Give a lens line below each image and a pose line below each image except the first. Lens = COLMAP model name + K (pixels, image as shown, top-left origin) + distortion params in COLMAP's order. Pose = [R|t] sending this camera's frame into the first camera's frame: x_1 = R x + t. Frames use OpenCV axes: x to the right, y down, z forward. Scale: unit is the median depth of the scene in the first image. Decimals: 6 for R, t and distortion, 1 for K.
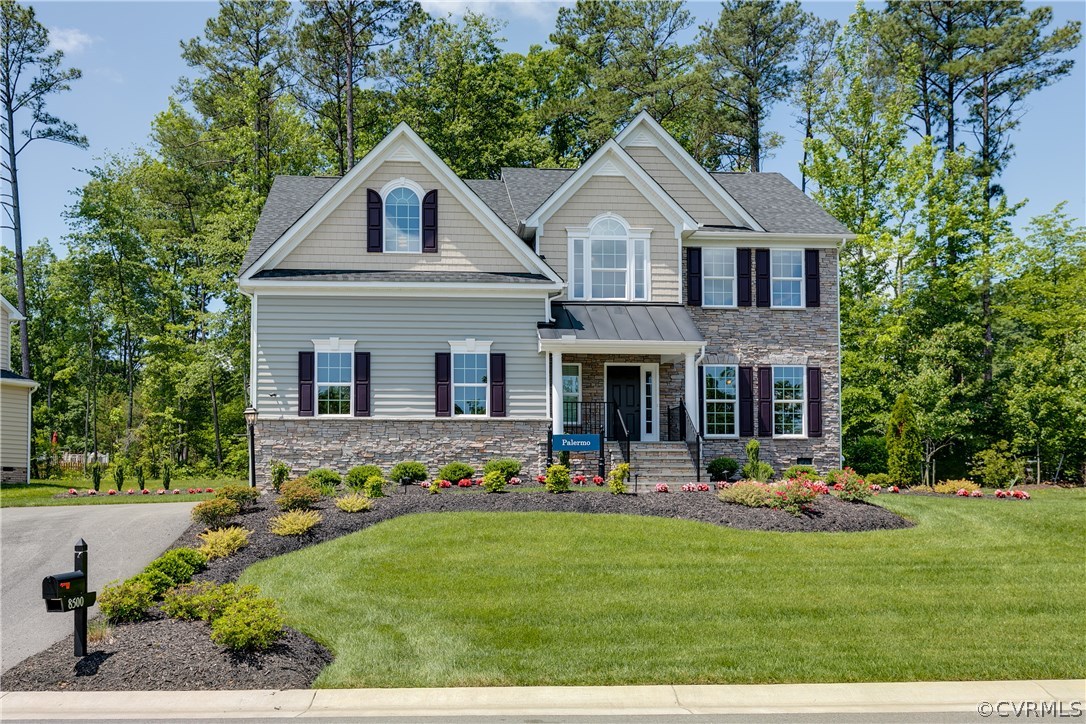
lens RADIAL K [[1286.2, 0, 295.6], [0, 1286.2, 474.9], [0, 0, 1]] dist [0.002662, 0.010023]
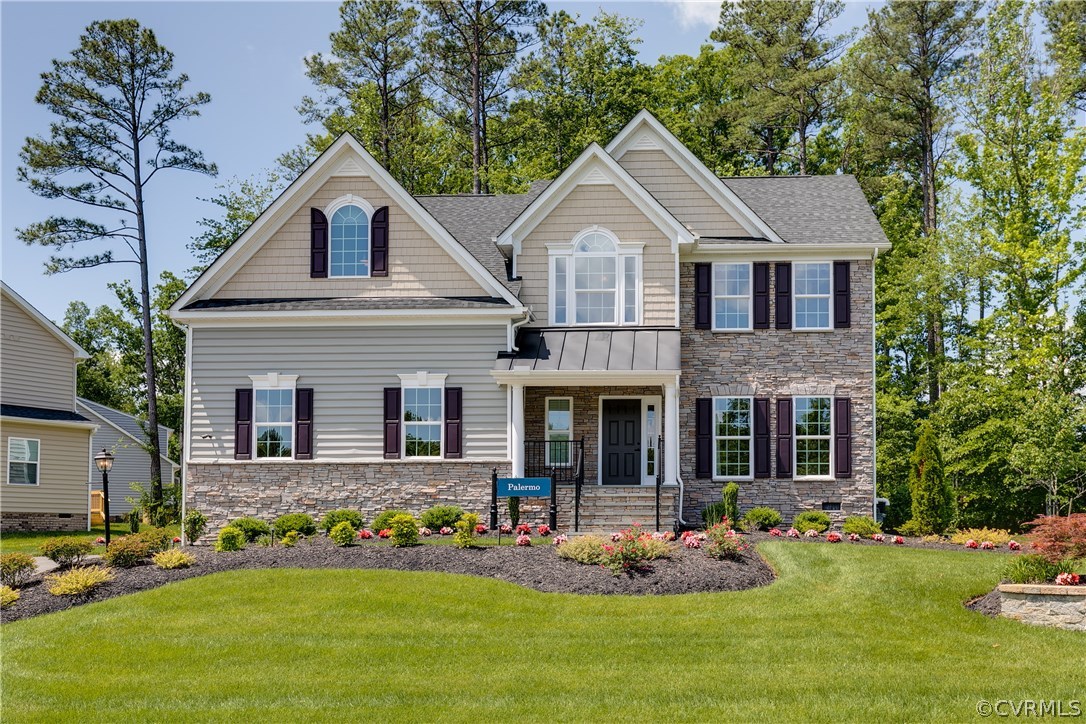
lens RADIAL K [[1355.0, 0, 390.3], [0, 1355.0, 520.0], [0, 0, 1]] dist [-0.007296, 0.040047]
pose [[0.991521, -0.002907, -0.129917, 0.223952], [0.003221, 0.999992, 0.002207, -0.004404], [0.129909, -0.002607, 0.991522, 0.058291]]
